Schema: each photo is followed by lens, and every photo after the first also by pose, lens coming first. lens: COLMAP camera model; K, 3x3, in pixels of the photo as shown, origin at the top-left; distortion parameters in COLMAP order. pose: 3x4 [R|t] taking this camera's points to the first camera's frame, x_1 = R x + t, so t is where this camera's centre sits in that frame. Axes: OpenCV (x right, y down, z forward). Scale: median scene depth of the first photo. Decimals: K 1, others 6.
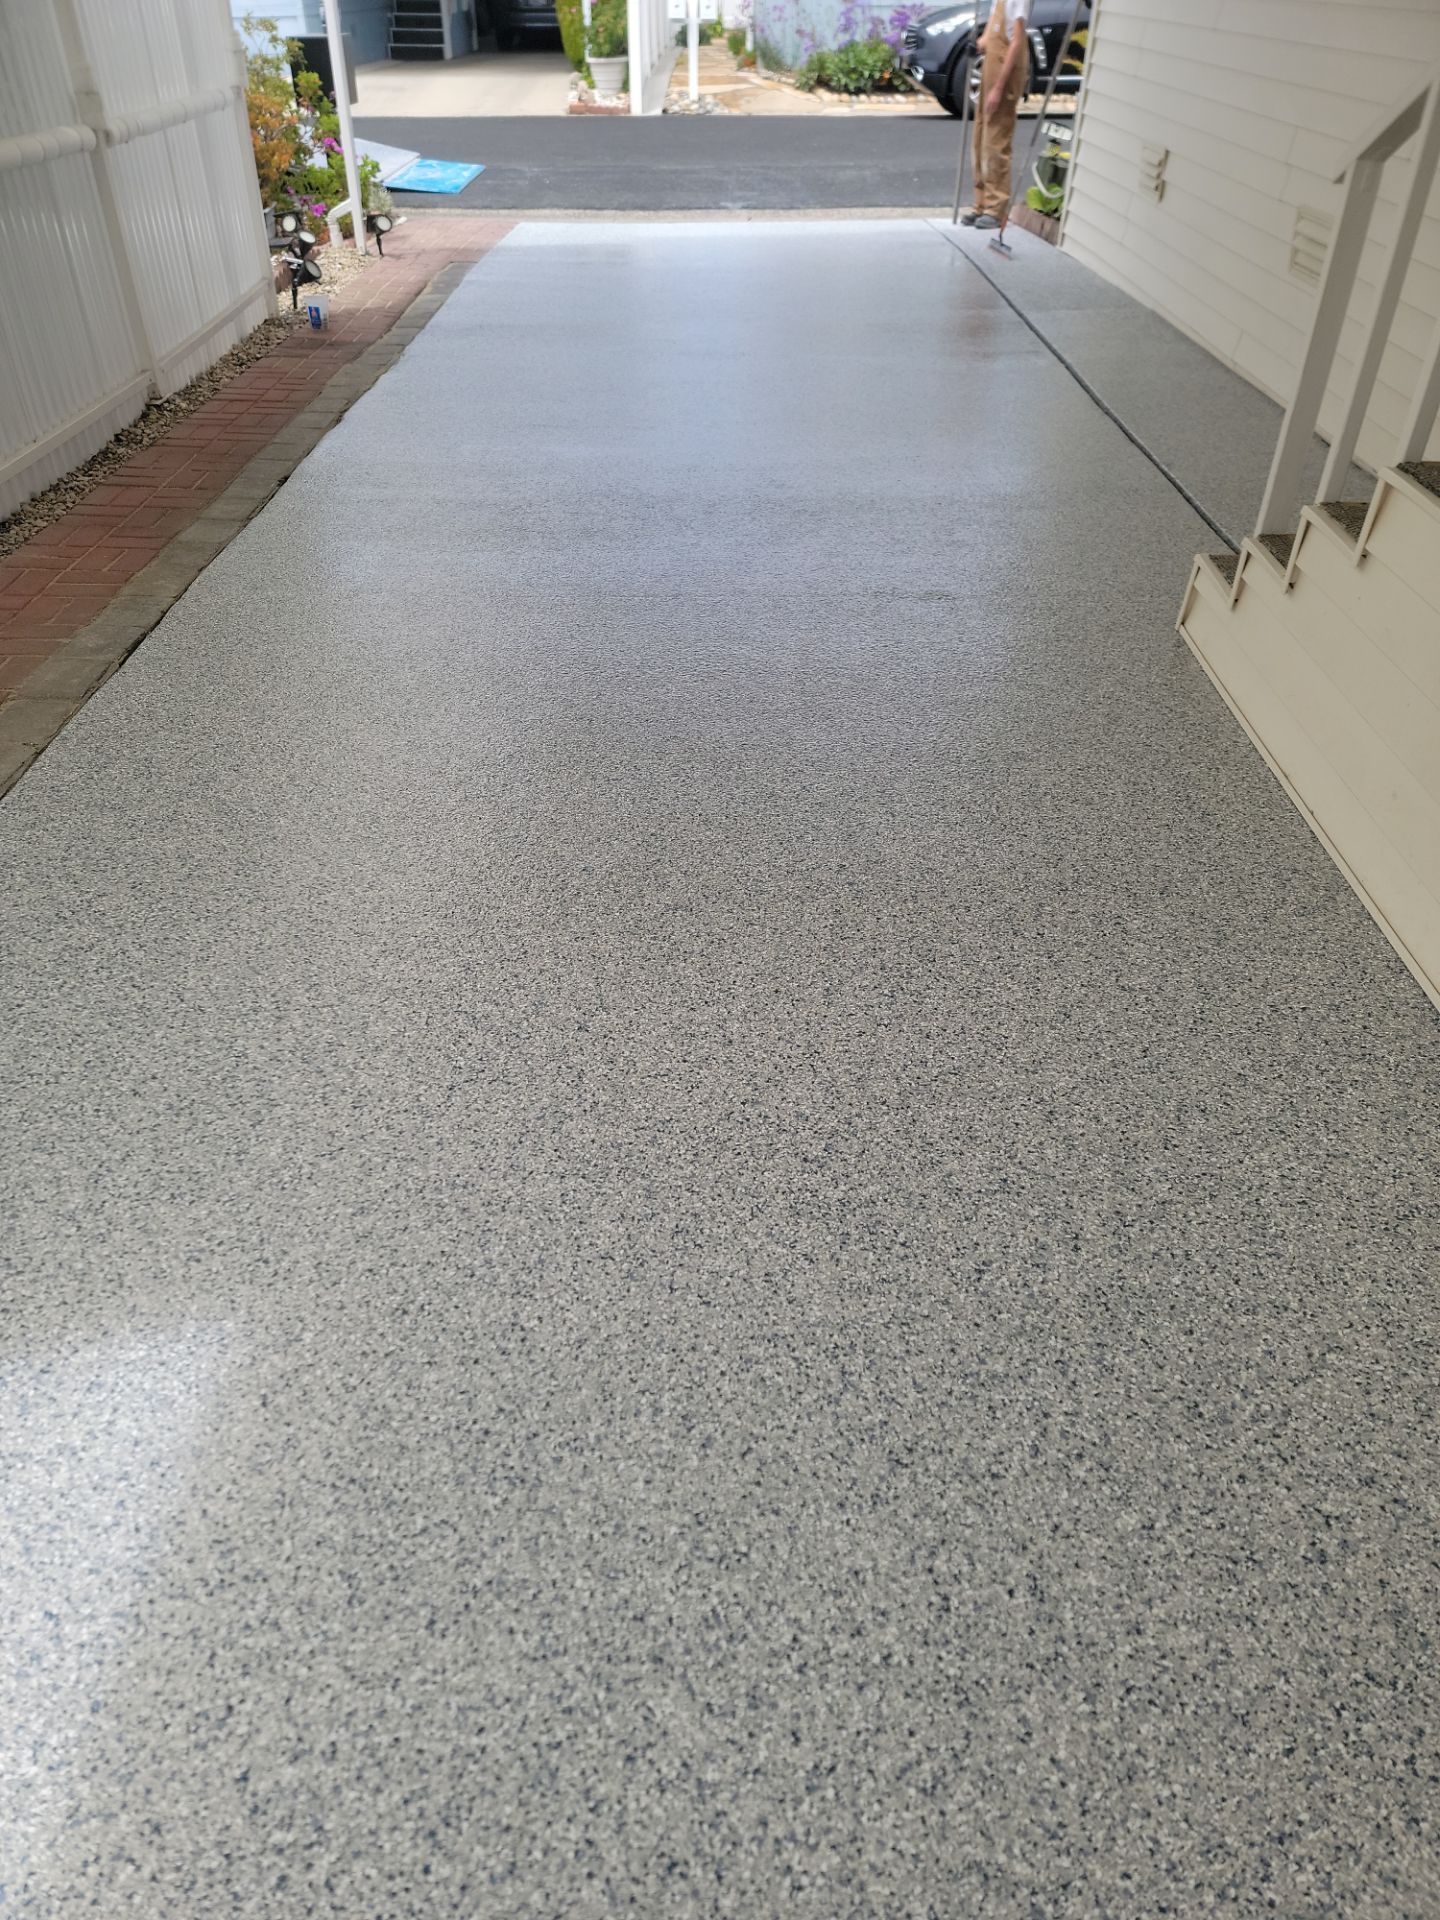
lens RADIAL K [[1339.1, 0, 712.5], [0, 1339.1, 962.7], [0, 0, 1]] dist [0.093134, -0.075934]
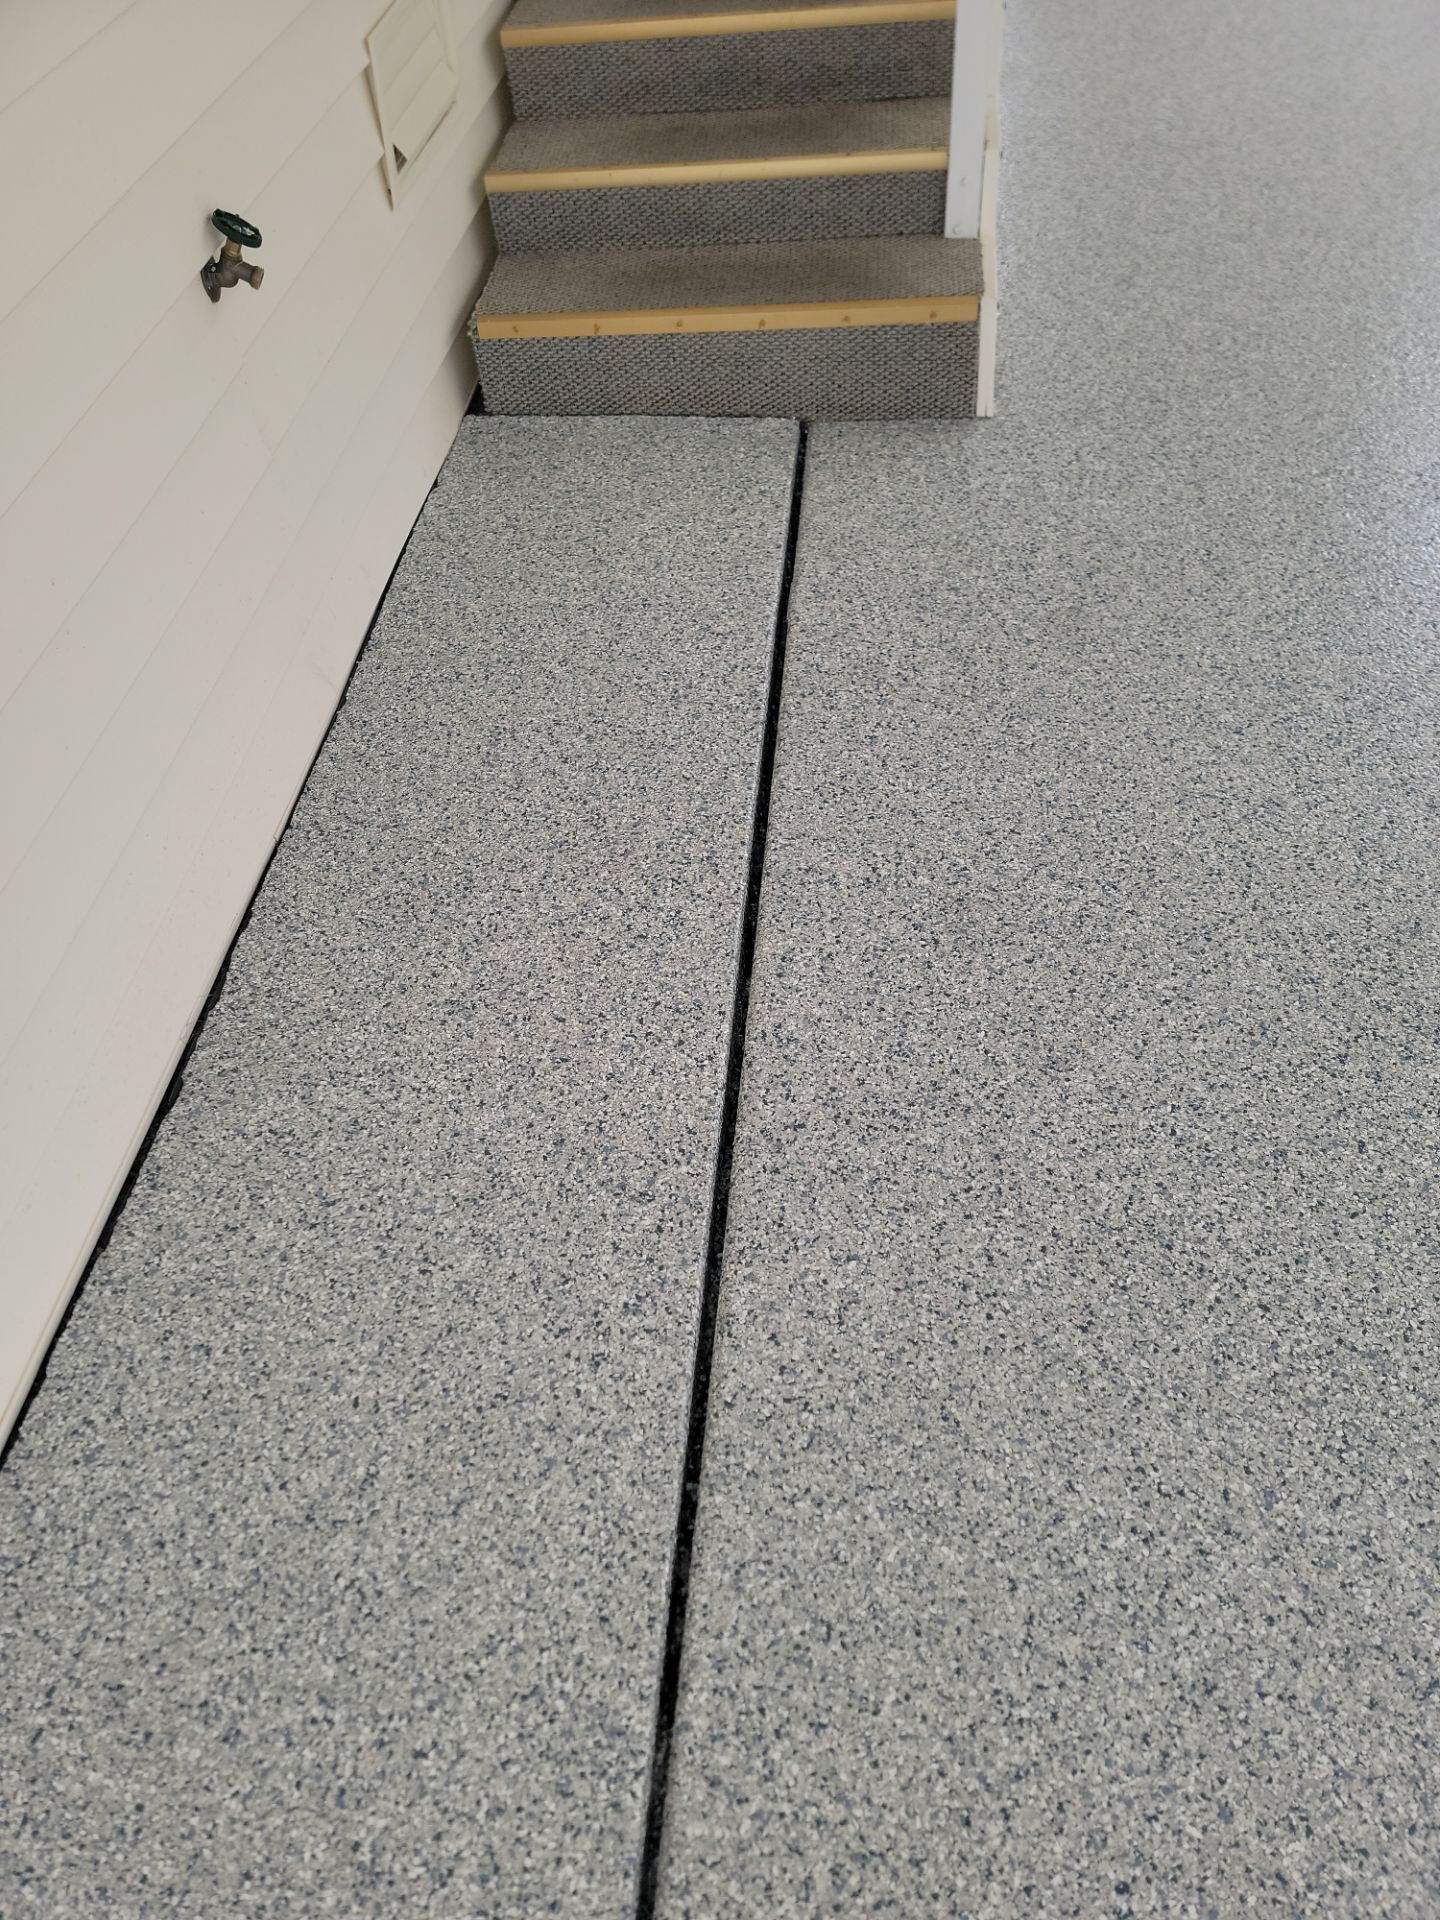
lens RADIAL K [[1316.9, 0, 708.9], [0, 1316.9, 997.3], [0, 0, 1]] dist [0.080925, -0.079540]
pose [[-0.993378, -0.032902, 0.110078, 0.492867], [0.107869, 0.062707, 0.992186, -1.143383], [-0.039547, 0.997490, -0.058742, 1.658233]]
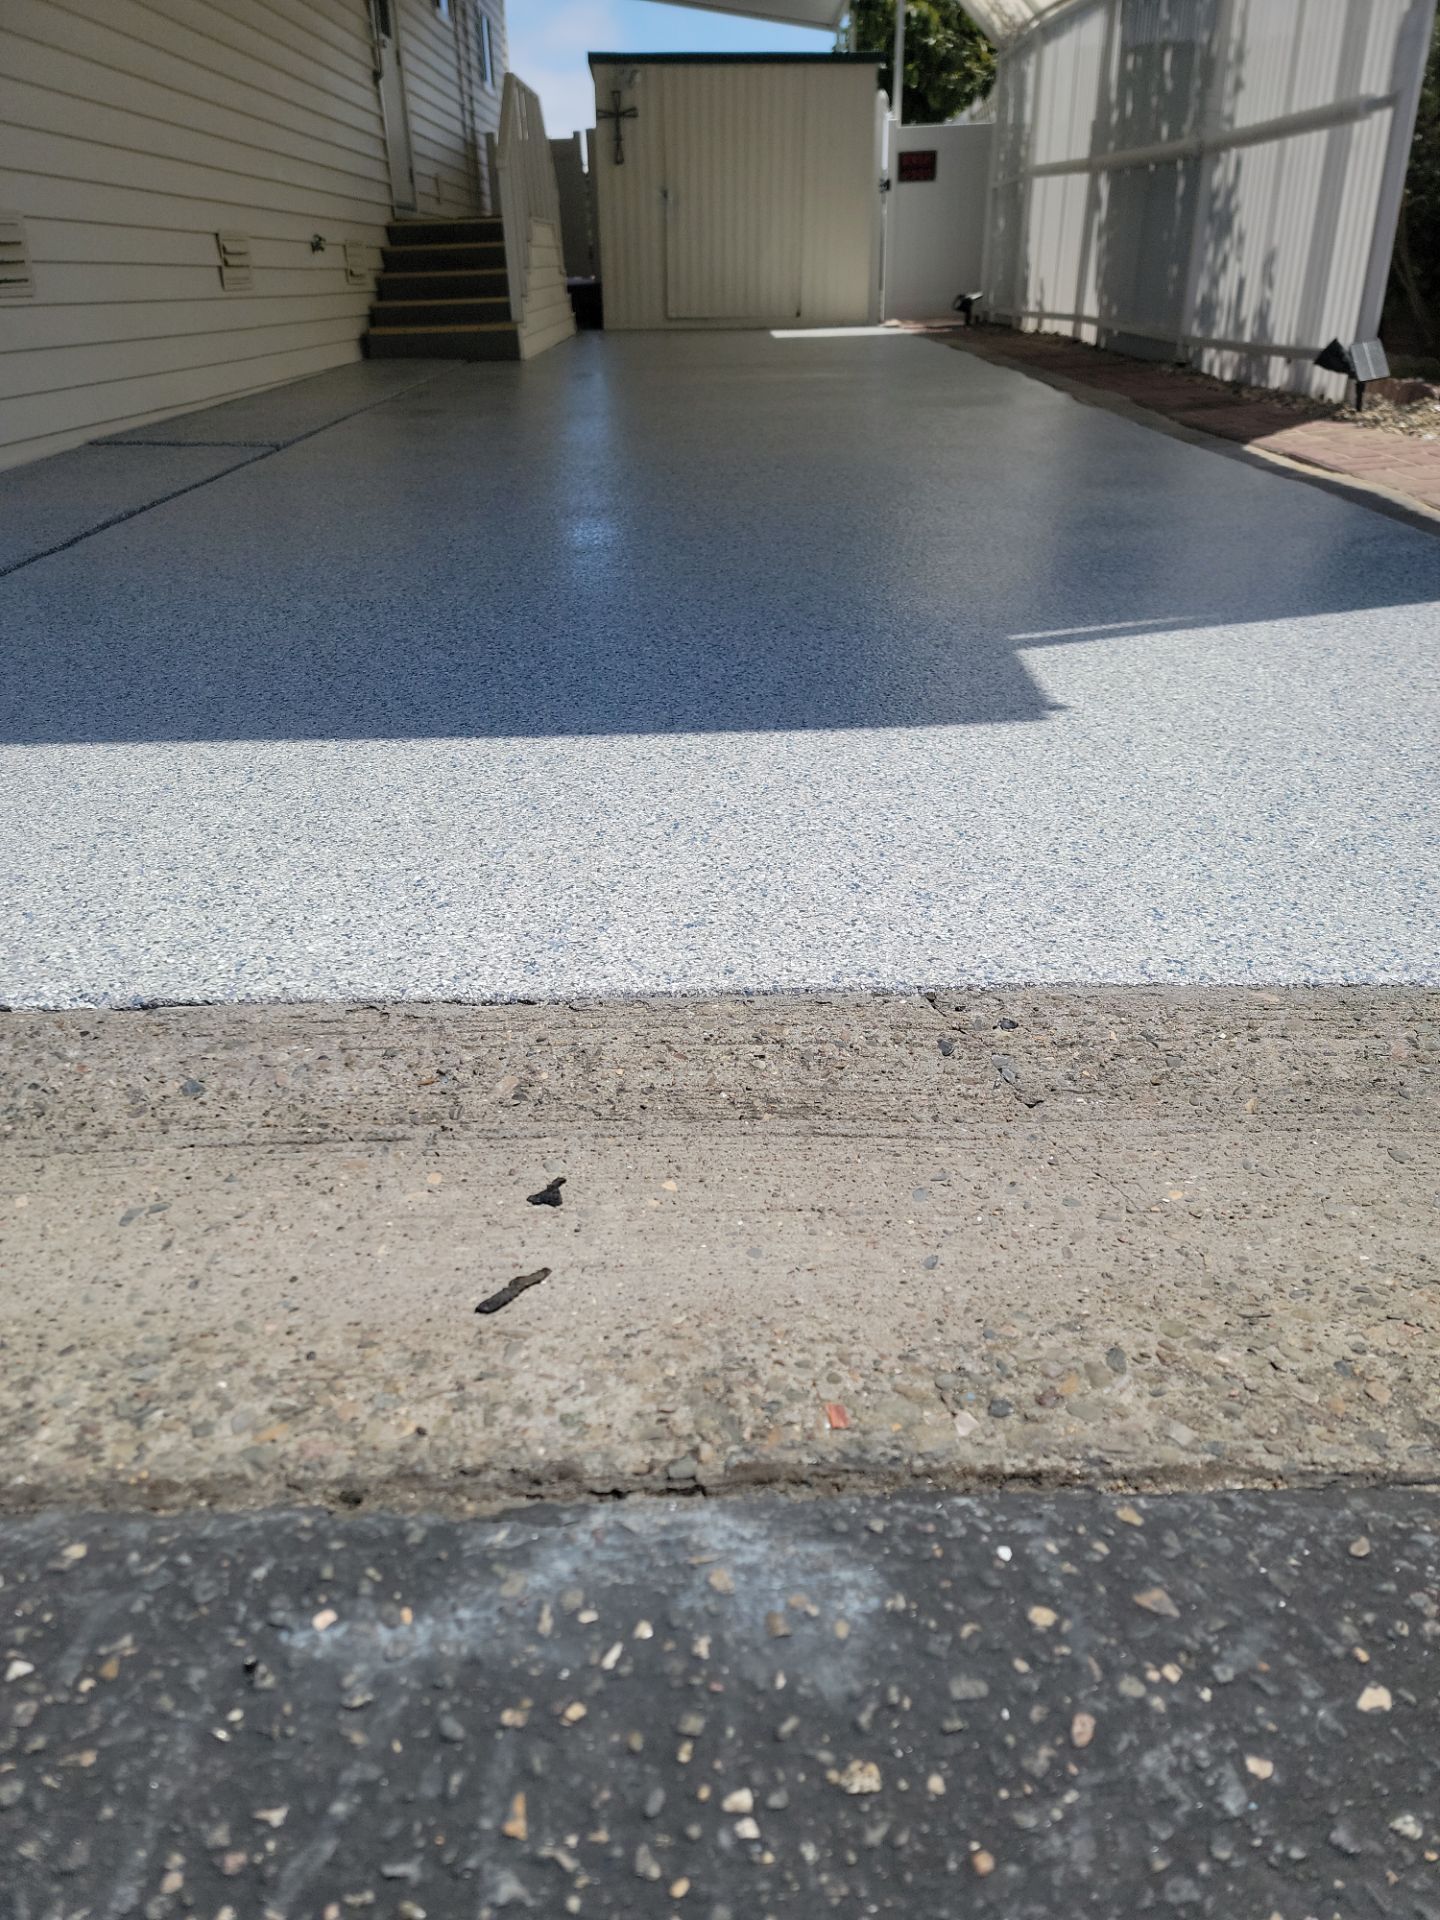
lens RADIAL K [[1339.1, 0, 712.5], [0, 1339.1, 962.7], [0, 0, 1]] dist [0.093134, -0.075934]
pose [[-0.999789, 0.020549, -0.000753, 0.047996], [0.008662, 0.454130, 0.890894, -2.305749], [0.018649, 0.890699, -0.454212, 3.710680]]
